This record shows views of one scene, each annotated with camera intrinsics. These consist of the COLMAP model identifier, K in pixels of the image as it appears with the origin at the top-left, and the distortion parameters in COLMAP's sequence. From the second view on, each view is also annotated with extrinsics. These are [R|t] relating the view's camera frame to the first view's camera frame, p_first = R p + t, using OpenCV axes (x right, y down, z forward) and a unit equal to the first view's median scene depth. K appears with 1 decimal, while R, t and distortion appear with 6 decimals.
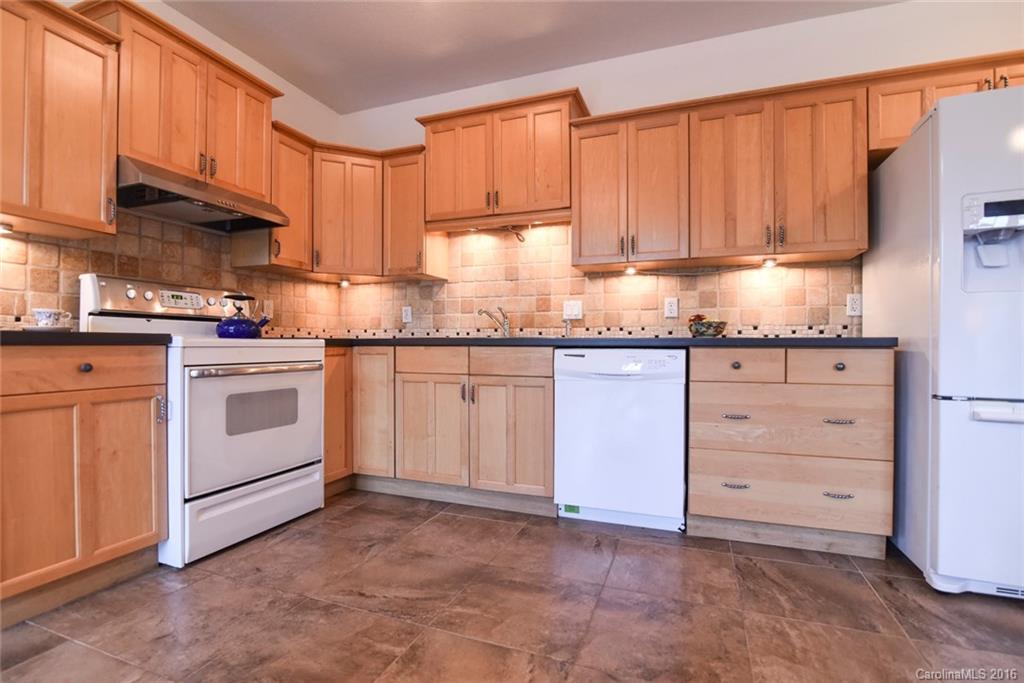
lens RADIAL K [[472.5, 0, 511.2], [0, 472.5, 341.3], [0, 0, 1]] dist [-0.012702, -0.000562]
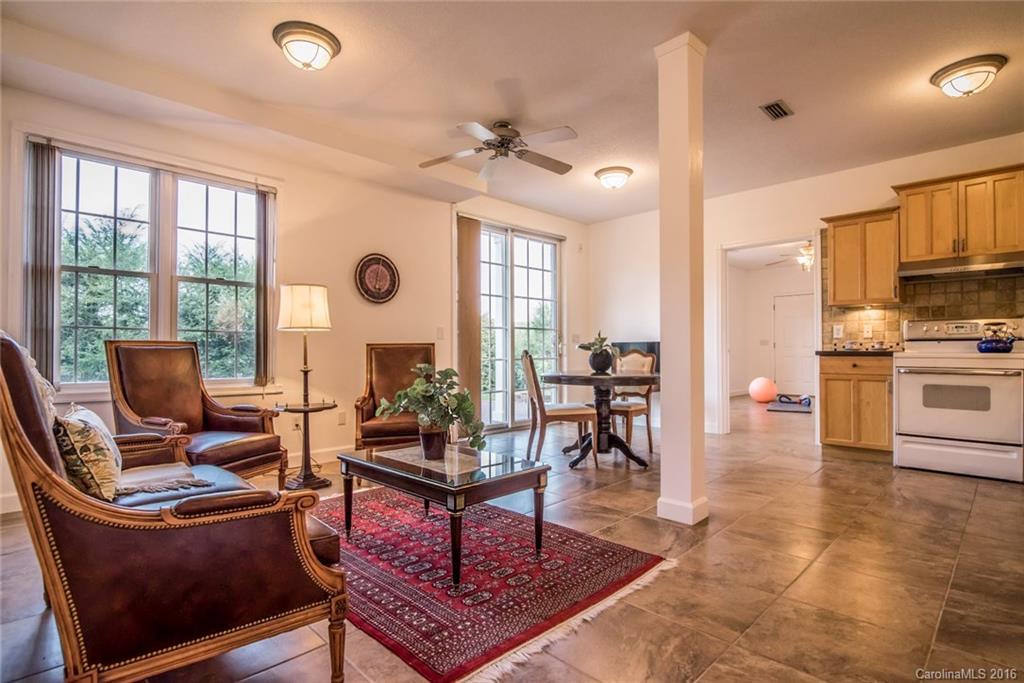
lens RADIAL K [[519.3, 0, 512.3], [0, 519.3, 345.5], [0, 0, 1]] dist [-0.004120, -0.000414]
pose [[-0.399041, -0.007354, -0.916904, 1.911553], [0.007307, 0.999911, -0.011200, -0.025799], [0.916904, -0.011169, -0.398952, 0.348892]]
